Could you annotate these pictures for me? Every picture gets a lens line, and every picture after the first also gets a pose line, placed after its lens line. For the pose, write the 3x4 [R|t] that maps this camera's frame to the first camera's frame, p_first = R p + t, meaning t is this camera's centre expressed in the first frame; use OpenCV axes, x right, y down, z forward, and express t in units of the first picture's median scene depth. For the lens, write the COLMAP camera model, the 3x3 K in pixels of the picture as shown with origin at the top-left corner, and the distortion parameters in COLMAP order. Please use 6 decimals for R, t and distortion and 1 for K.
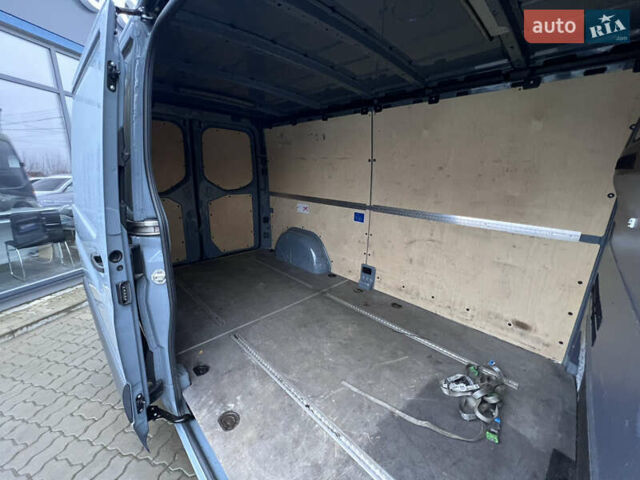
lens RADIAL K [[256.0, 0, 317.0], [0, 256.0, 238.6], [0, 0, 1]] dist [0.000173, -0.000184]
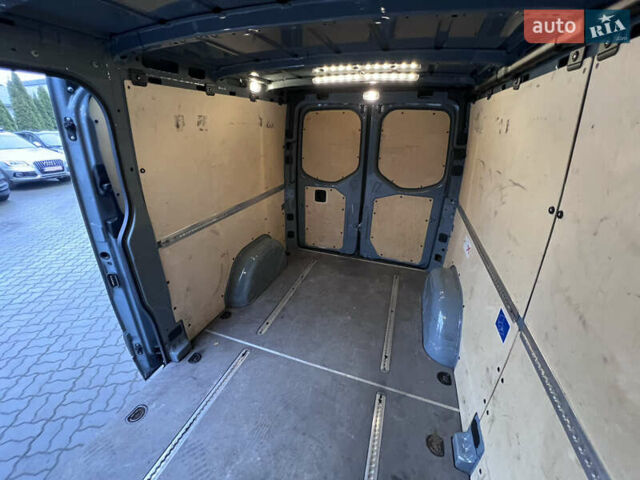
lens RADIAL K [[256.0, 0, 317.0], [0, 256.0, 238.6], [0, 0, 1]] dist [0.000173, -0.000184]
pose [[0.434471, 0.352059, -0.829029, 0.438338], [-0.233436, 0.933005, 0.273877, -0.345180], [0.869909, 0.074534, 0.487547, 0.675137]]
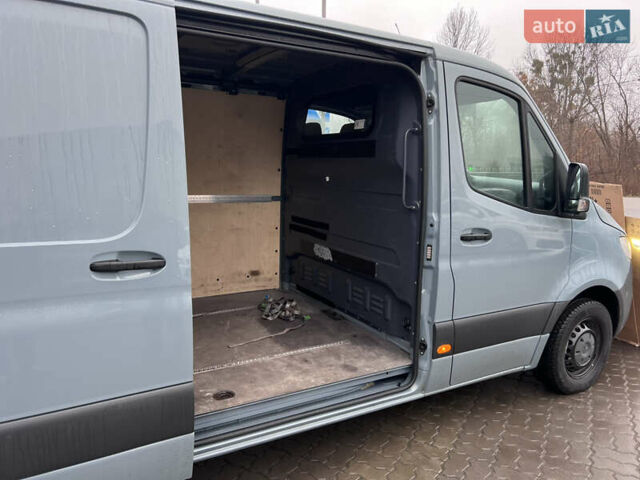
lens RADIAL K [[500.6, 0, 320.0], [0, 500.6, 240.0], [0, 0, 1]] dist [0.005167, -0.005062]
pose [[0.239088, -0.158425, 0.957987, -1.311484], [0.237138, 0.966252, 0.100609, 0.005990], [-0.941596, 0.203120, 0.268587, -0.006720]]
